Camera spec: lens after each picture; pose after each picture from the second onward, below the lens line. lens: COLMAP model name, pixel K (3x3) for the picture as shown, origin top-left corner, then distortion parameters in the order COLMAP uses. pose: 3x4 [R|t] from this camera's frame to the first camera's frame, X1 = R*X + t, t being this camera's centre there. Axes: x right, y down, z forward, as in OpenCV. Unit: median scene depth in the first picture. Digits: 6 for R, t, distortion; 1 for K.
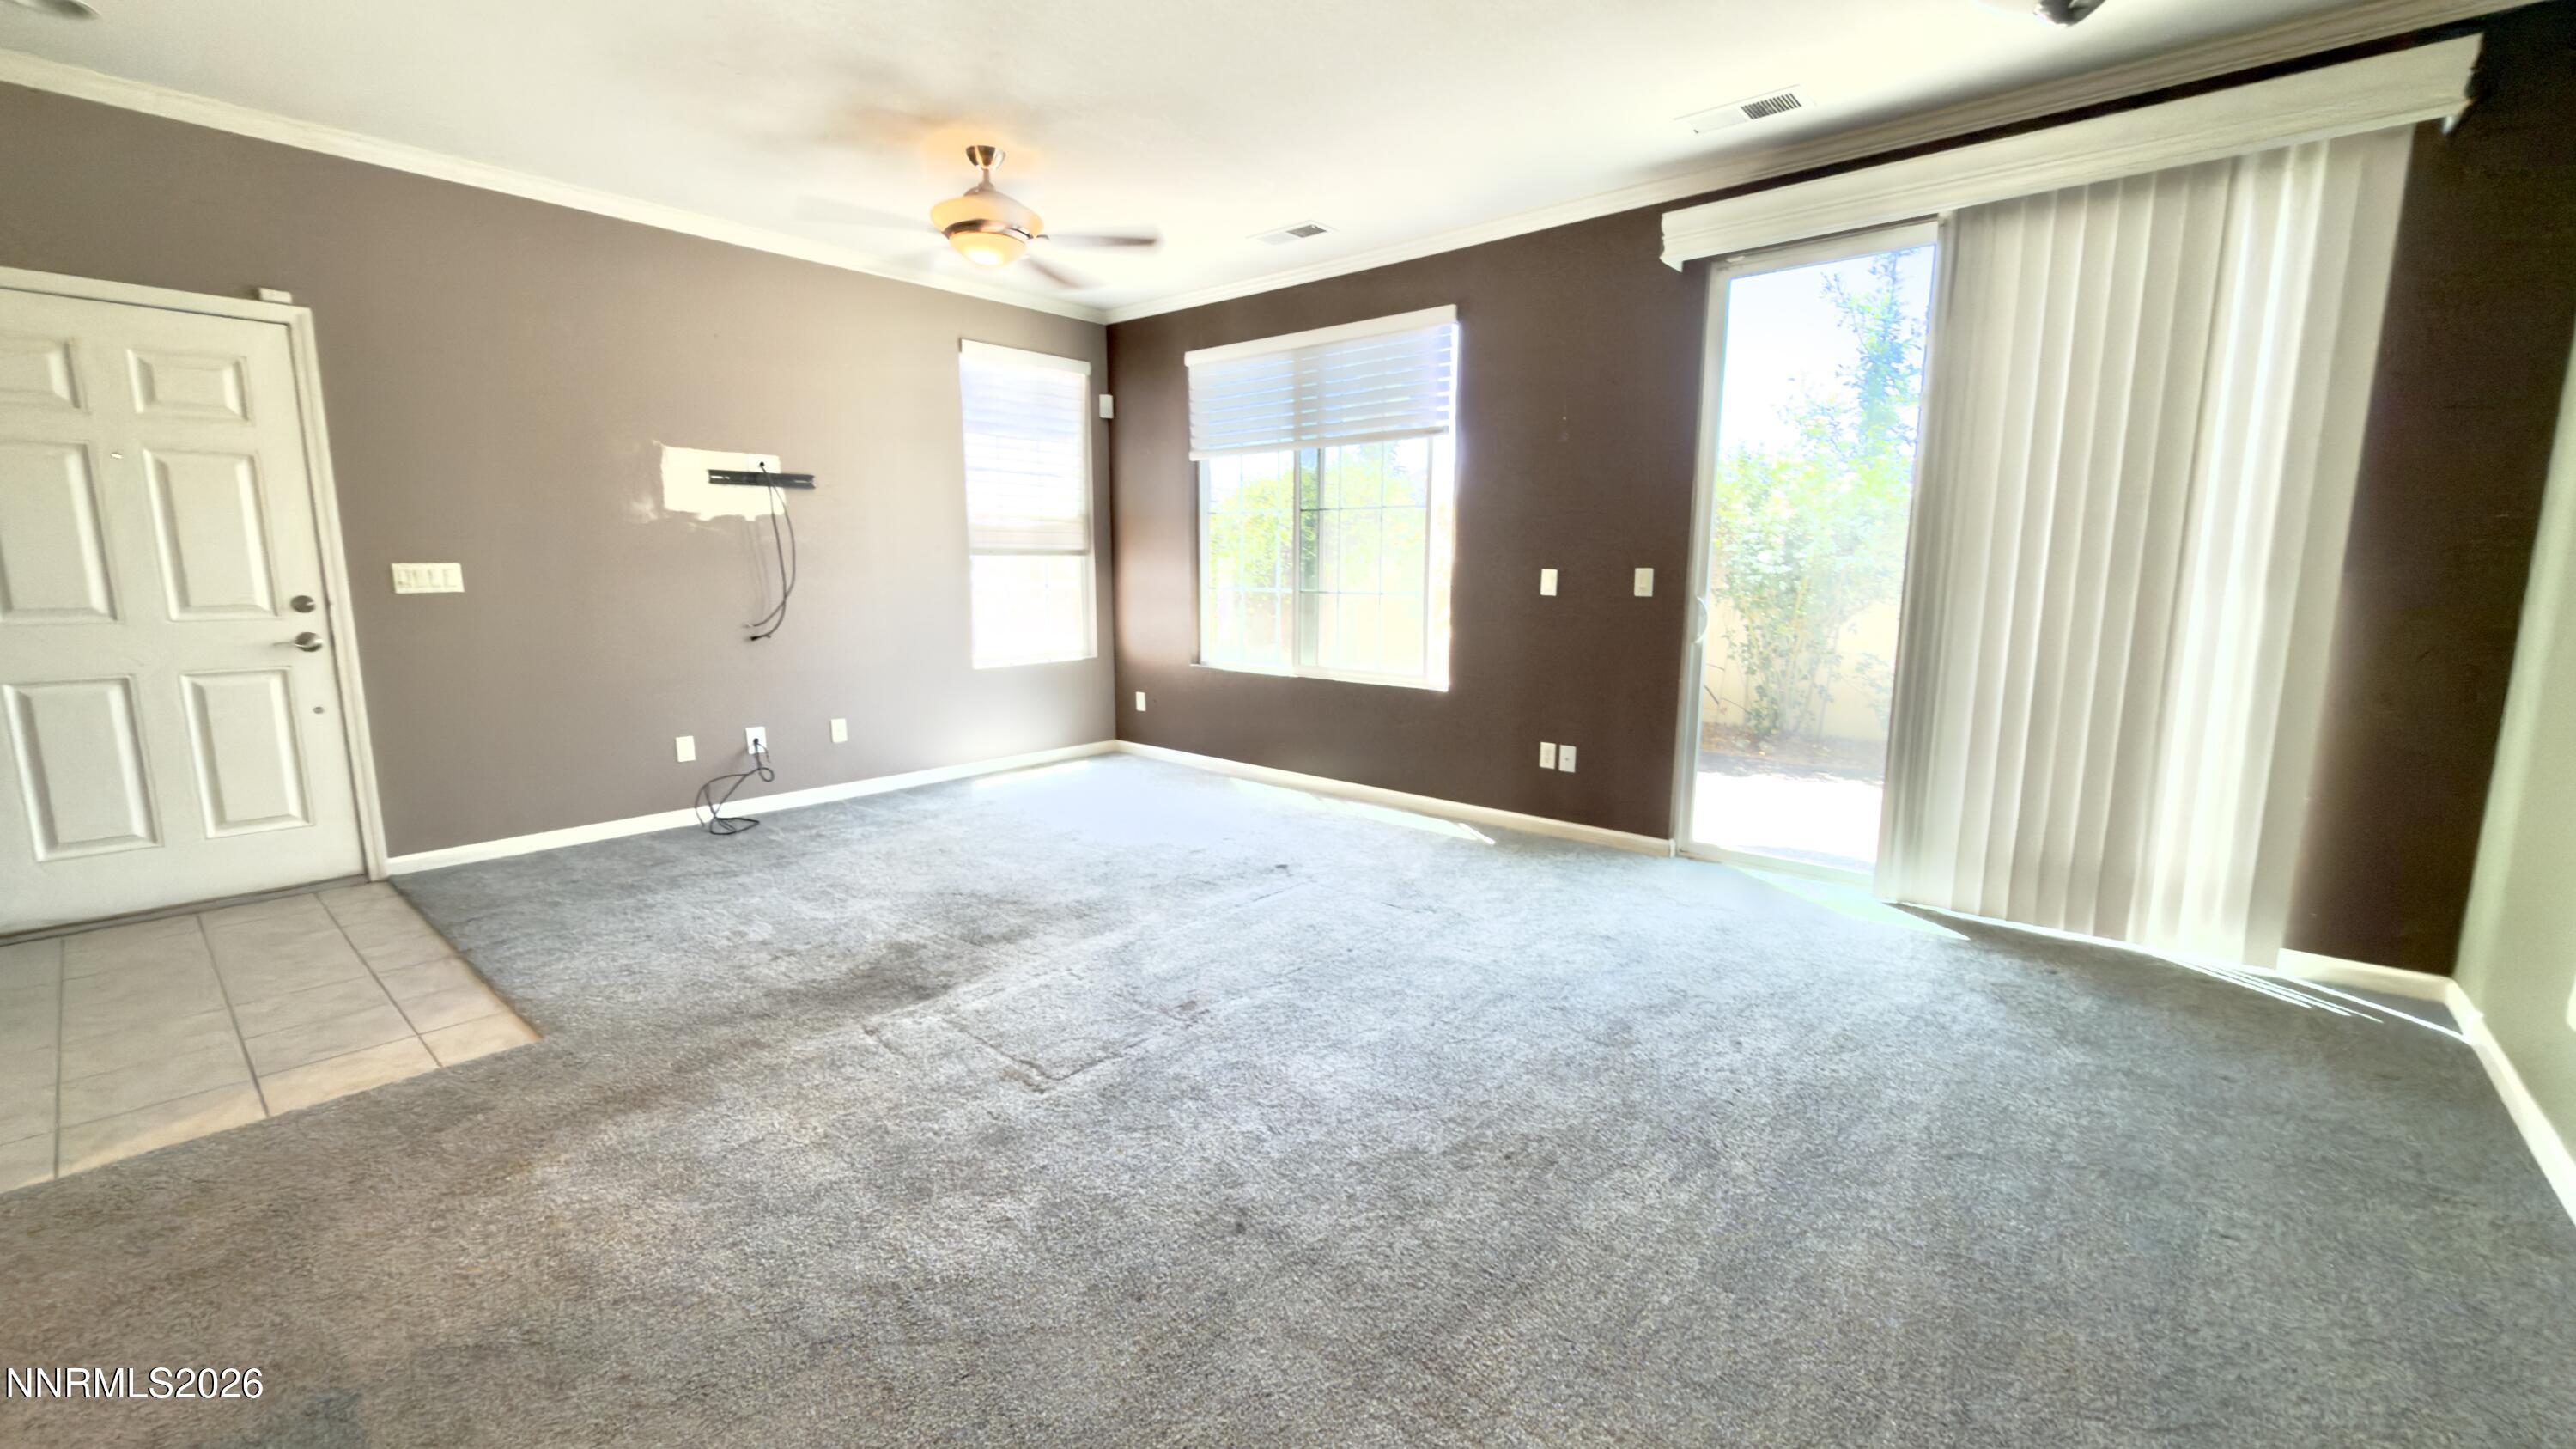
lens RADIAL K [[1031.0, 0, 1288.0], [0, 1031.0, 724.5], [0, 0, 1]] dist [0.008110, 0.000329]
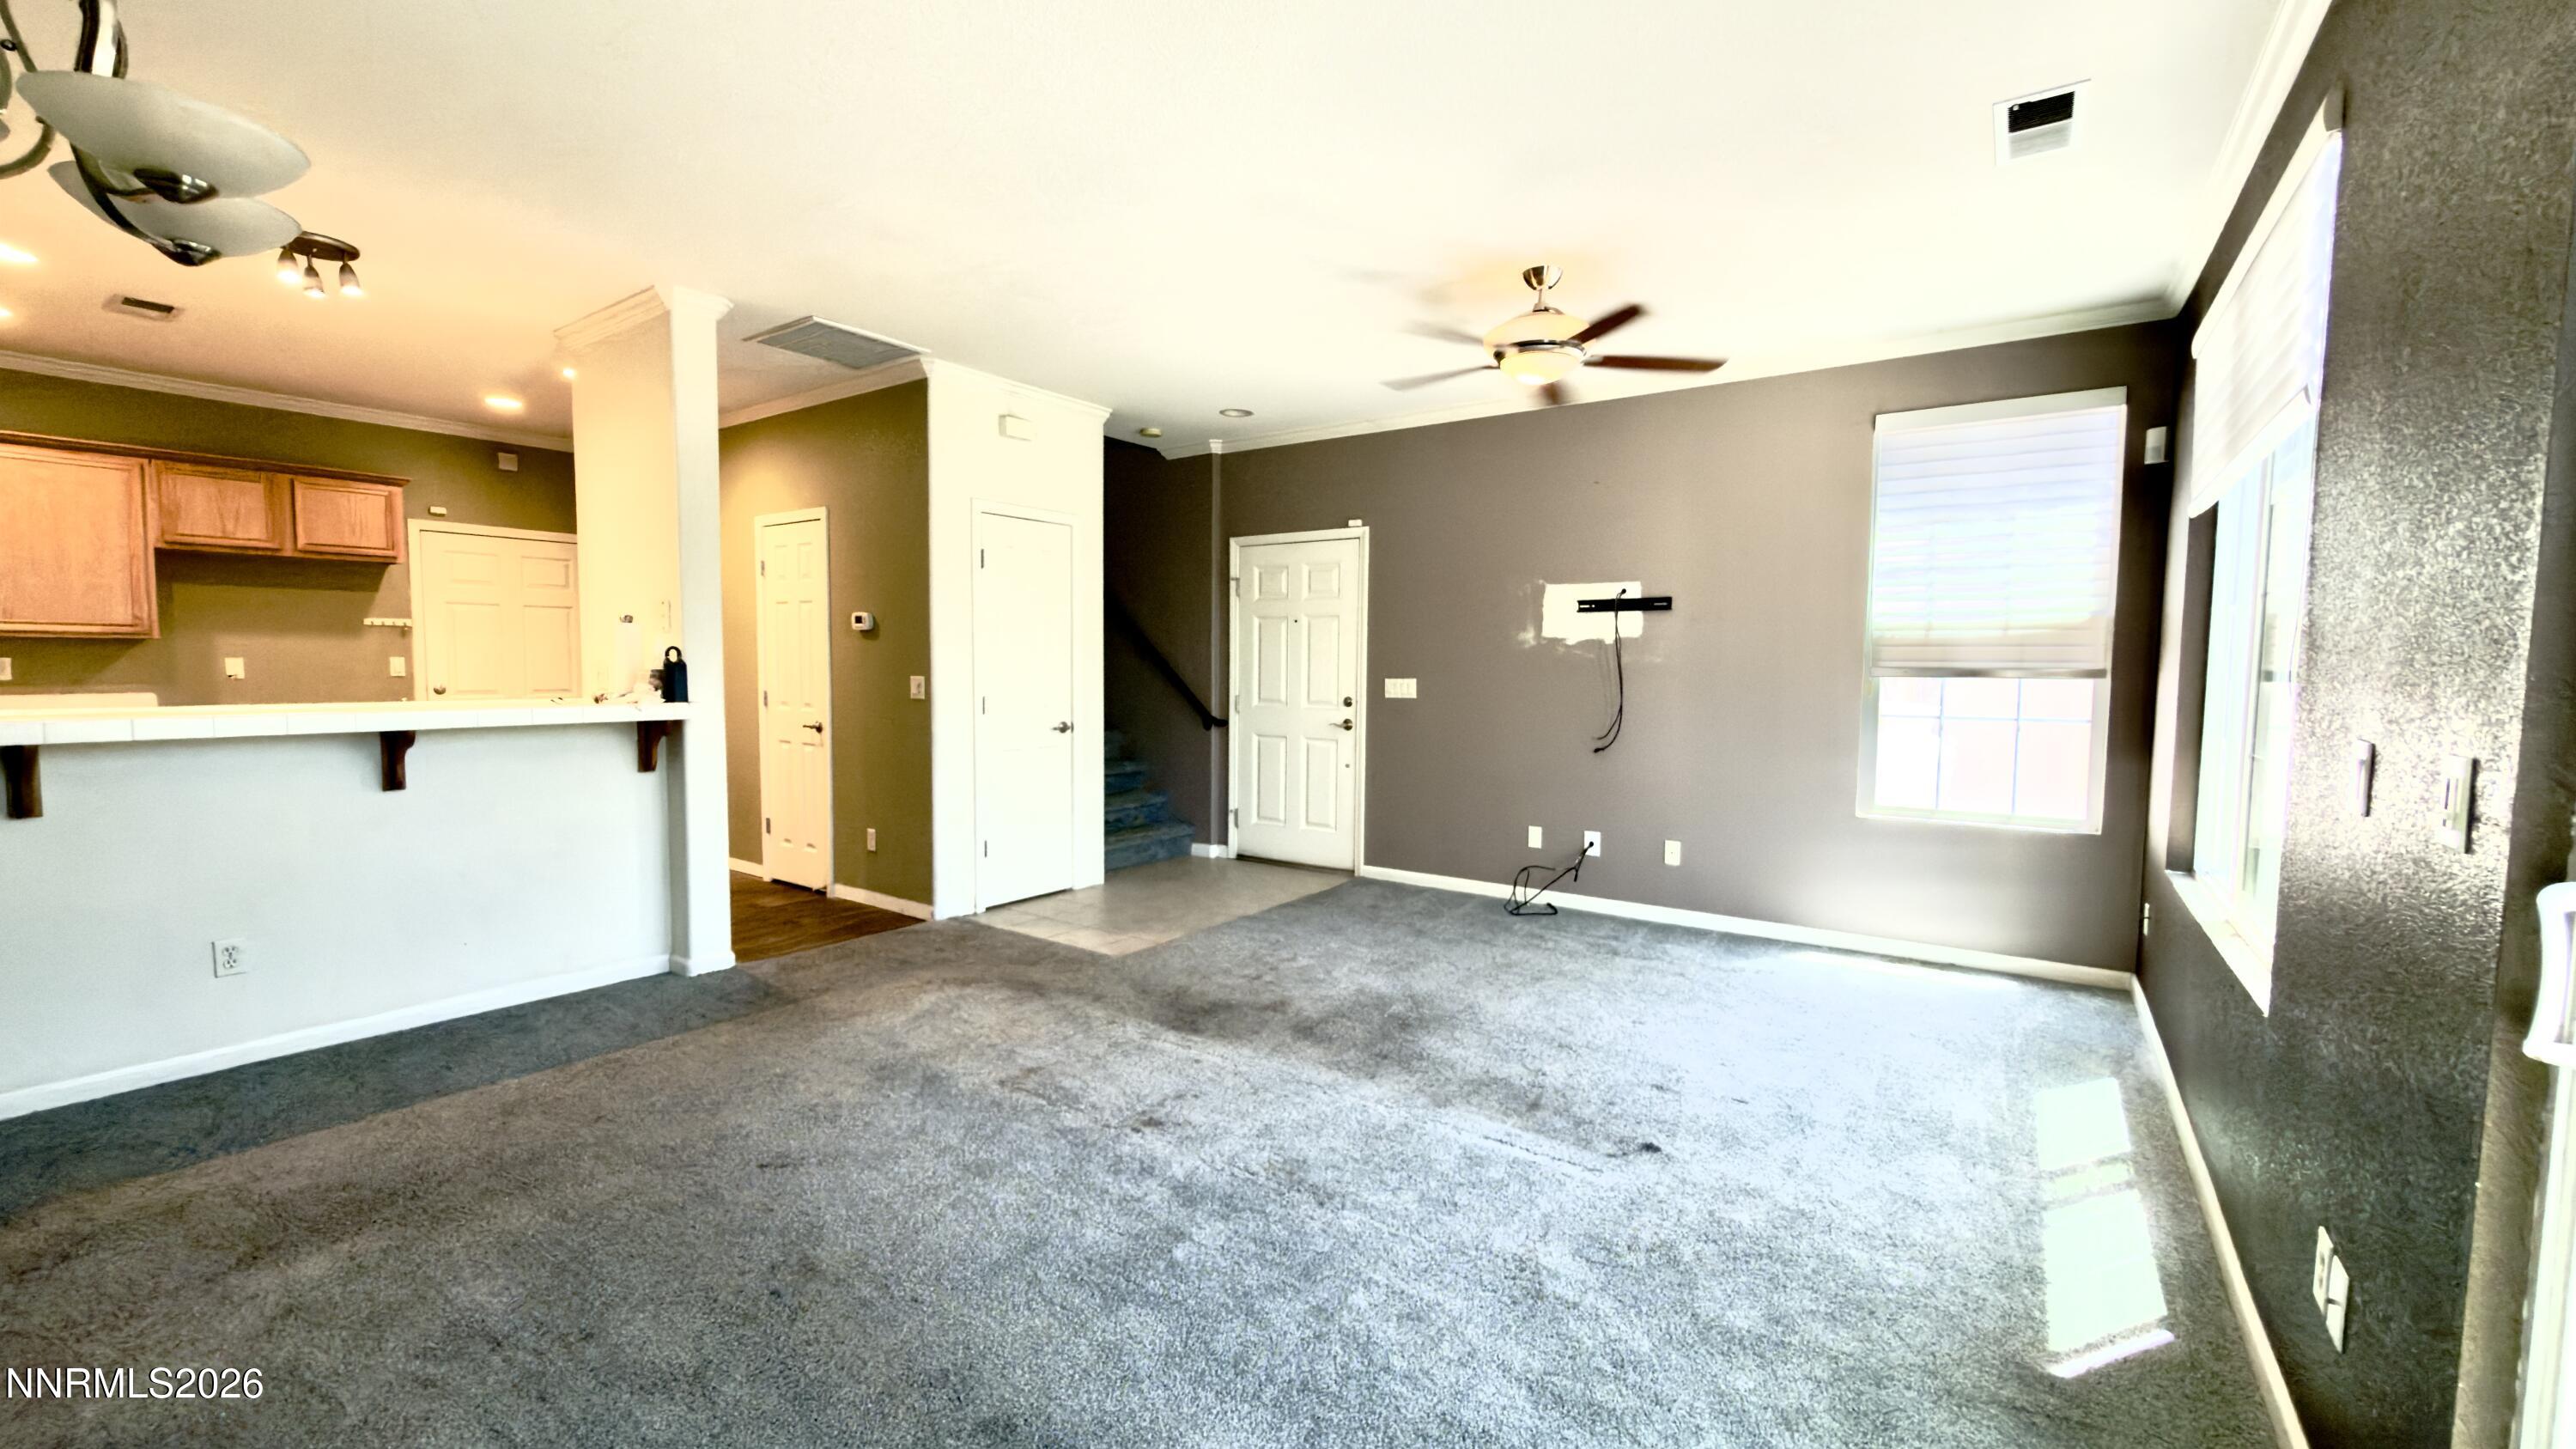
lens RADIAL K [[1031.0, 0, 1288.0], [0, 1031.0, 724.5], [0, 0, 1]] dist [0.008110, 0.000329]
pose [[0.097395, 0.059837, -0.993445, 0.657324], [-0.163214, 0.985637, 0.043365, -0.130012], [0.981772, 0.157921, 0.105762, 0.702613]]
